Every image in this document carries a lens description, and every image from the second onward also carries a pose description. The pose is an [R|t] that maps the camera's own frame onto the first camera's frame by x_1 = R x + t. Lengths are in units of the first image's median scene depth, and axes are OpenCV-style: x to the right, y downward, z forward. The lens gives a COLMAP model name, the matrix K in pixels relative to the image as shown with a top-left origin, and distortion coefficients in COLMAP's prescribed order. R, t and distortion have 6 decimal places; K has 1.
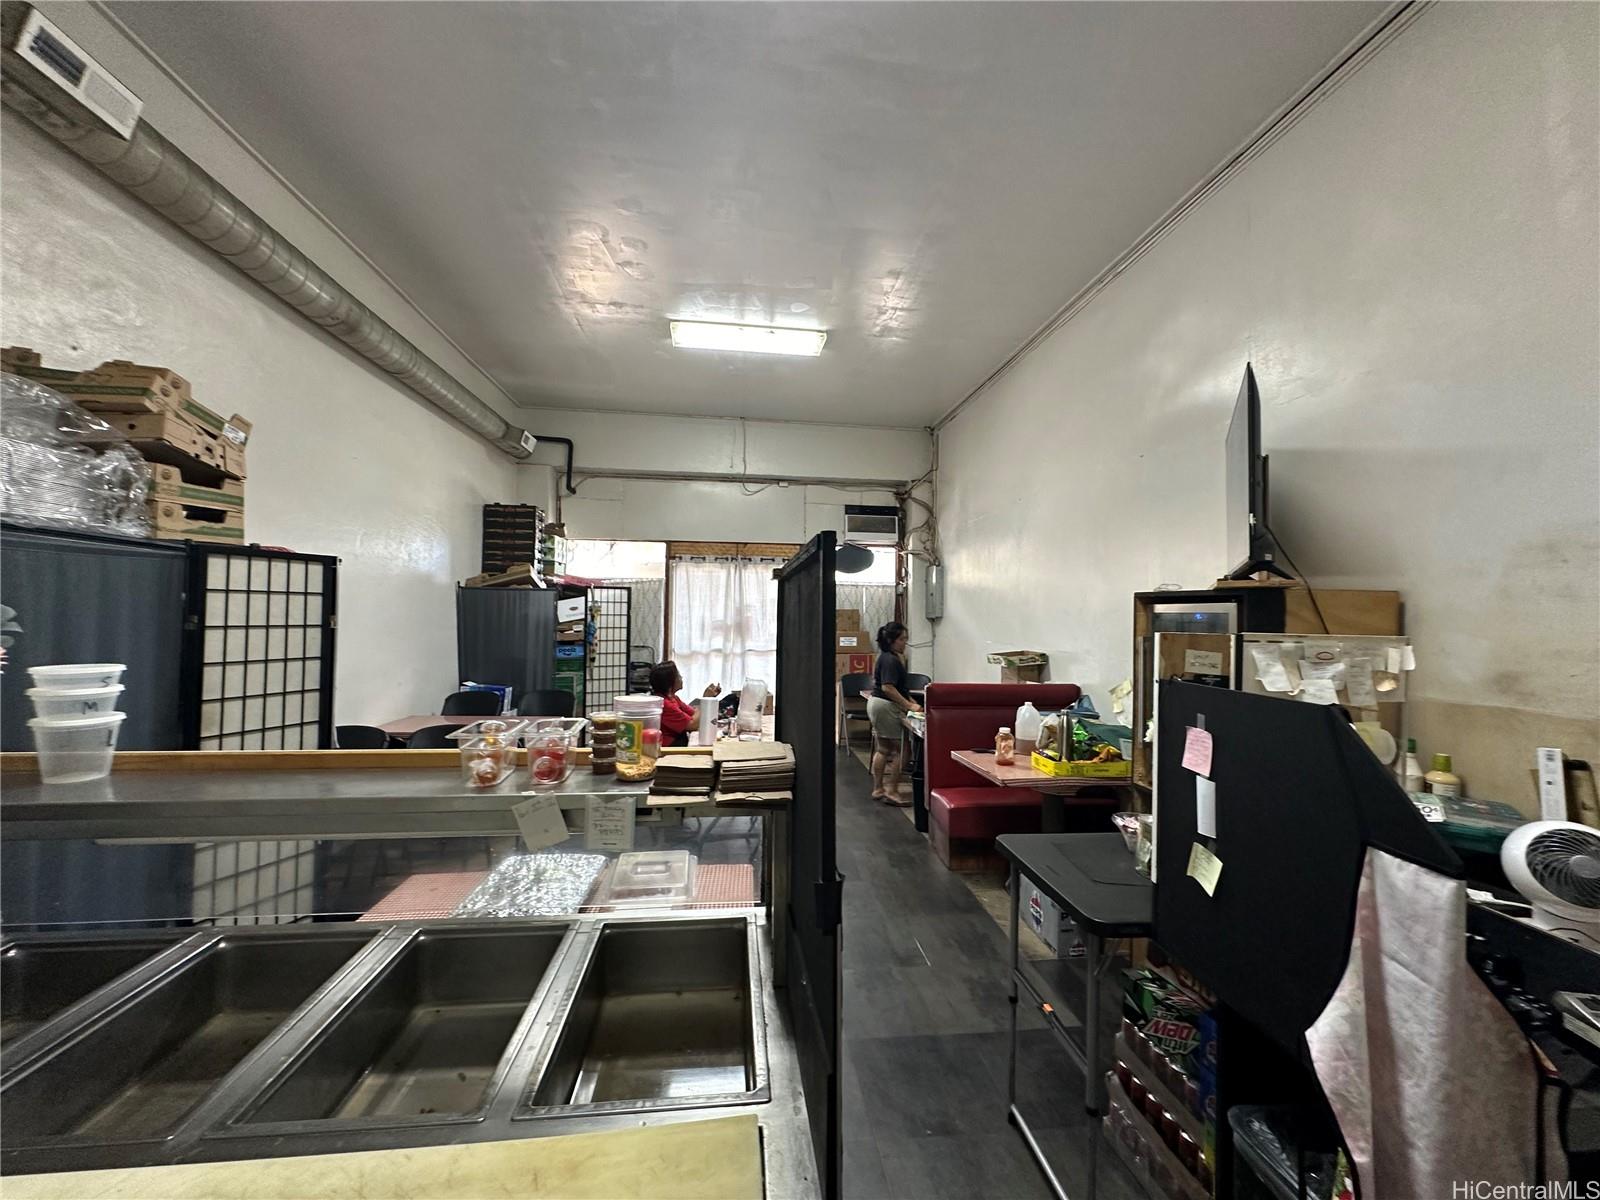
lens RADIAL K [[639.8, 0, 802.7], [0, 639.8, 605.5], [0, 0, 1]] dist [-0.001972, -0.000068]
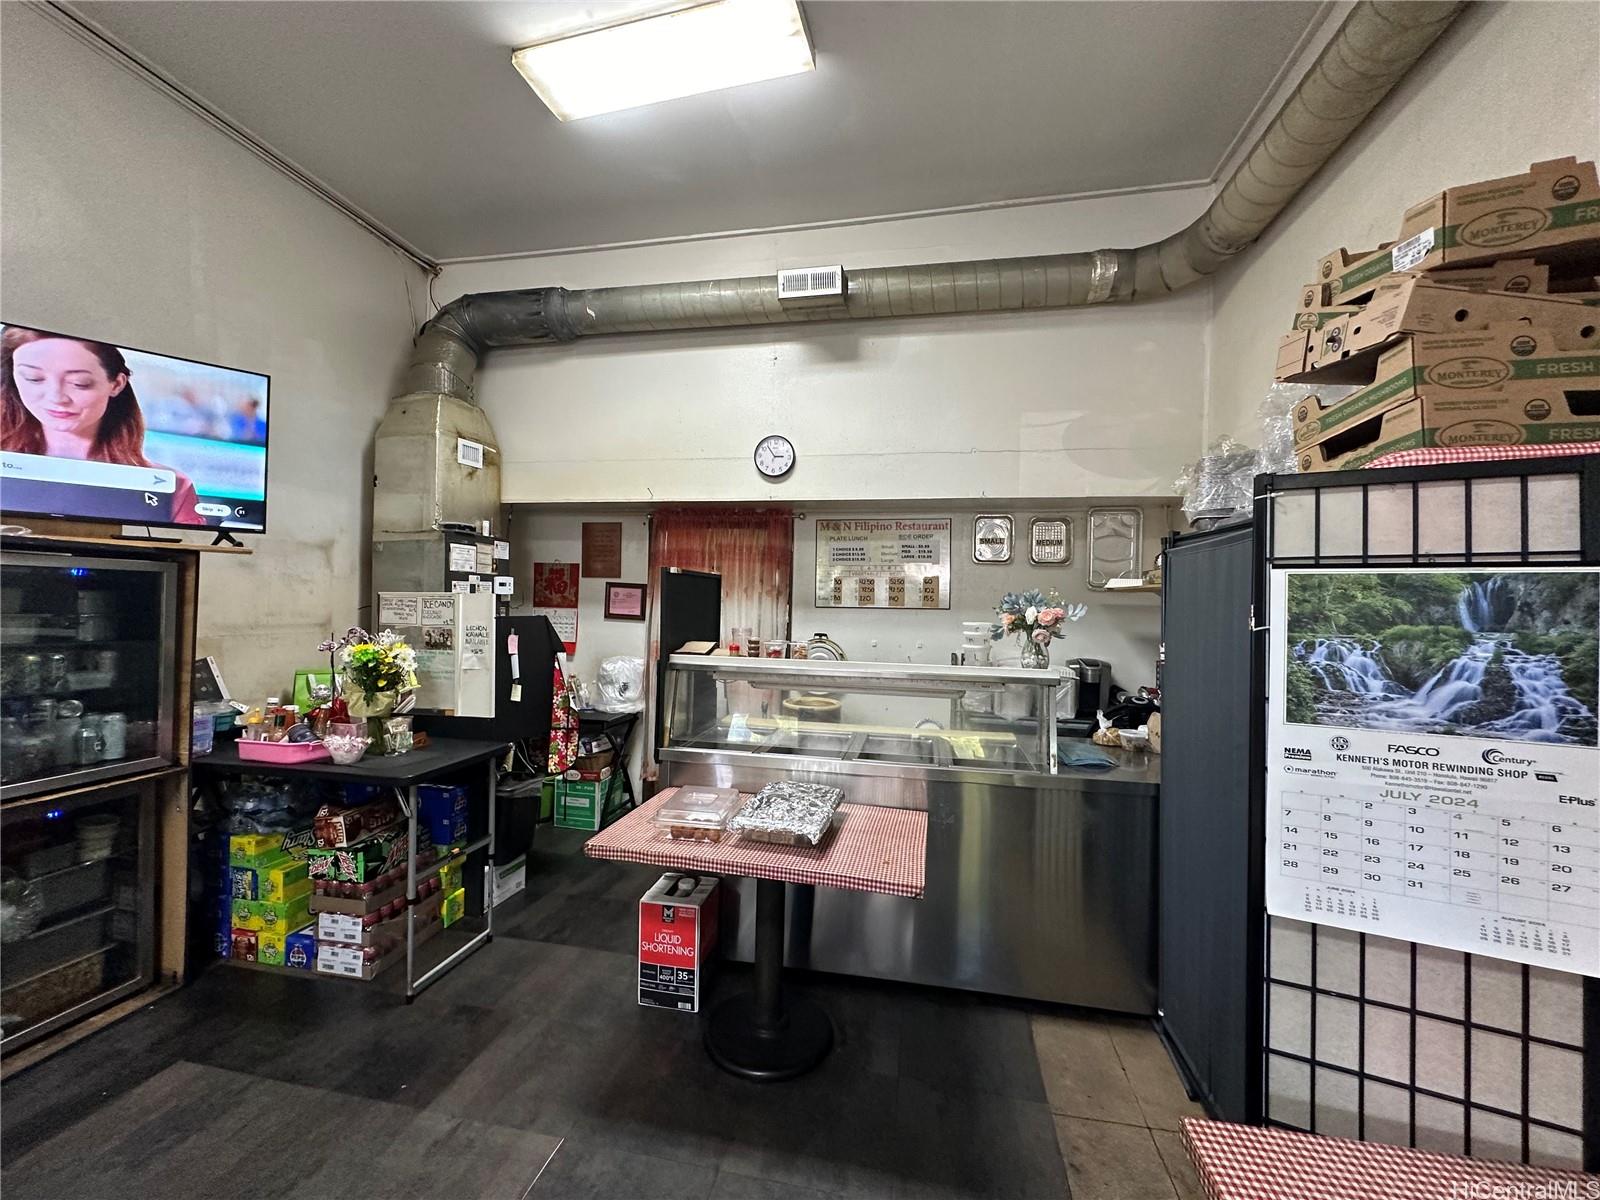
lens RADIAL K [[639.8, 0, 796.2], [0, 639.8, 597.2], [0, 0, 1]] dist [-0.001972, -0.000068]
pose [[-0.951285, -0.030401, 0.306809, -0.655403], [-0.035734, 0.999292, -0.011780, 0.031631], [-0.306234, -0.022169, -0.951698, 1.801288]]
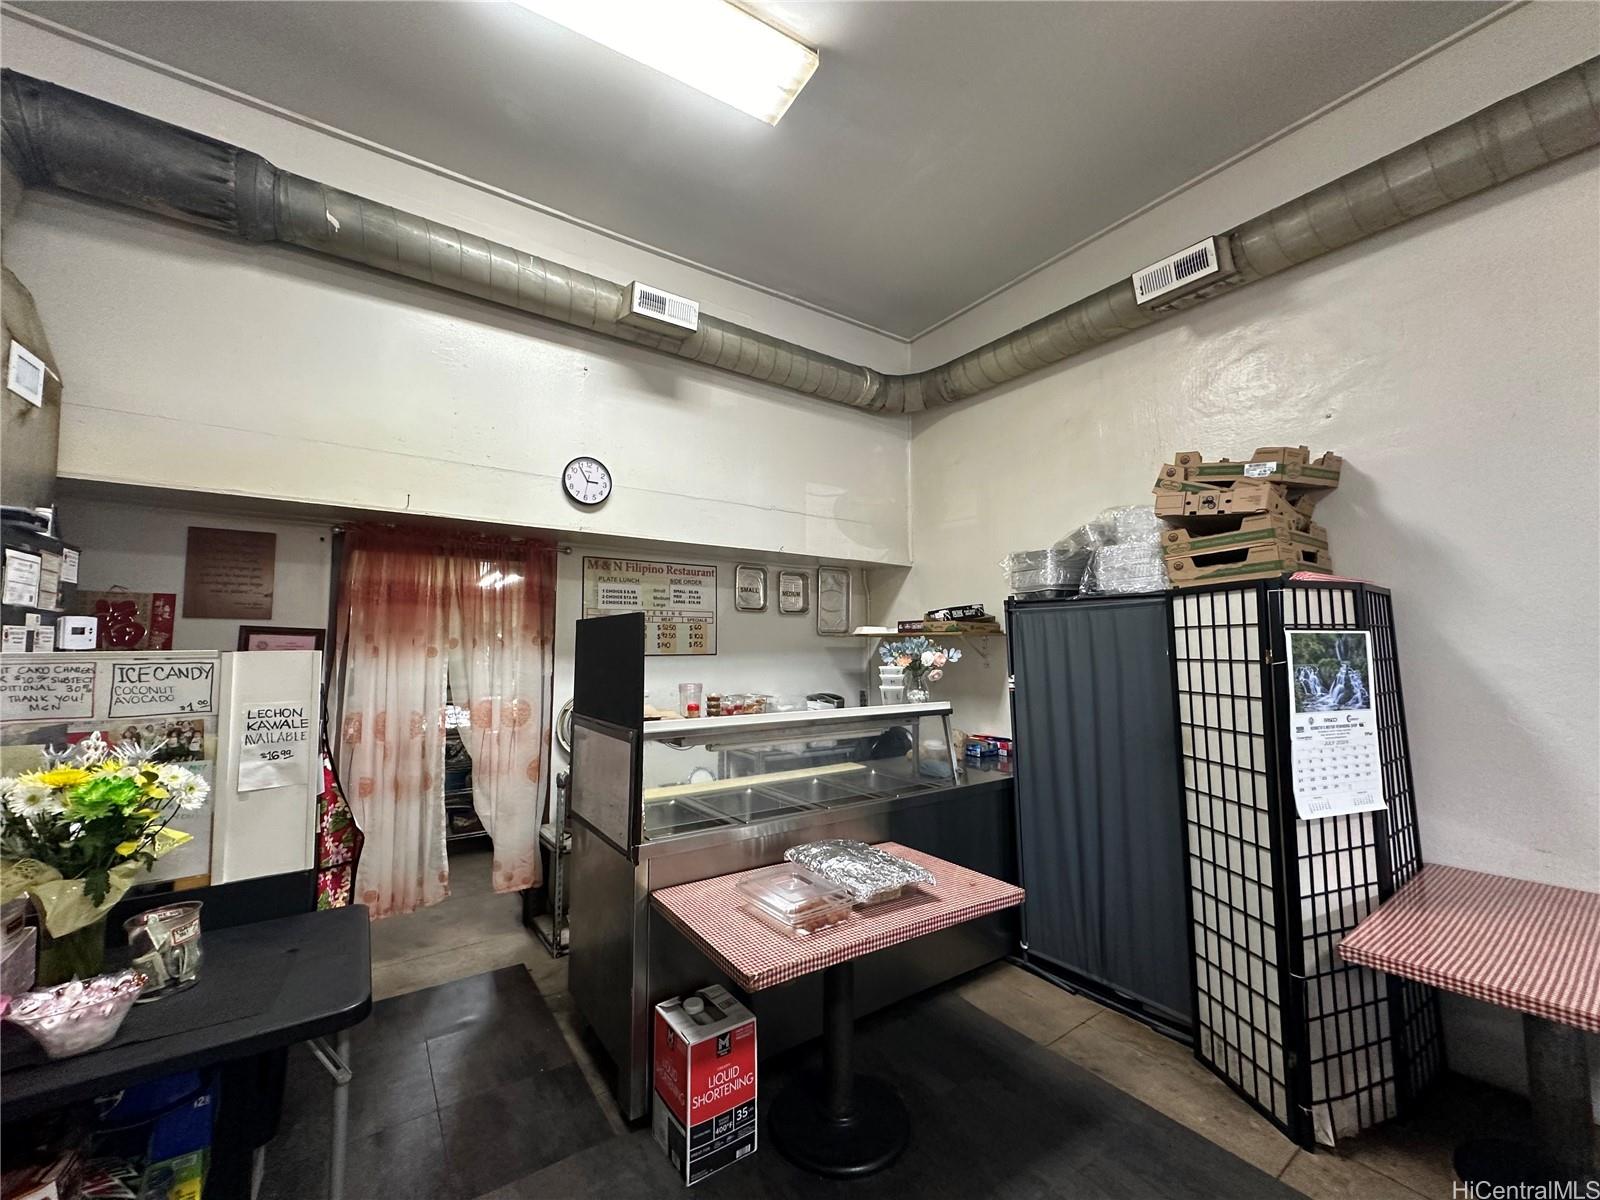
lens RADIAL K [[639.8, 0, 797.9], [0, 639.8, 596.0], [0, 0, 1]] dist [-0.001972, -0.000068]
pose [[-0.879439, -0.051901, -0.473173, 0.236948], [-0.007631, 0.995447, -0.095006, 0.034402], [0.475950, -0.079942, -0.875832, 1.685584]]
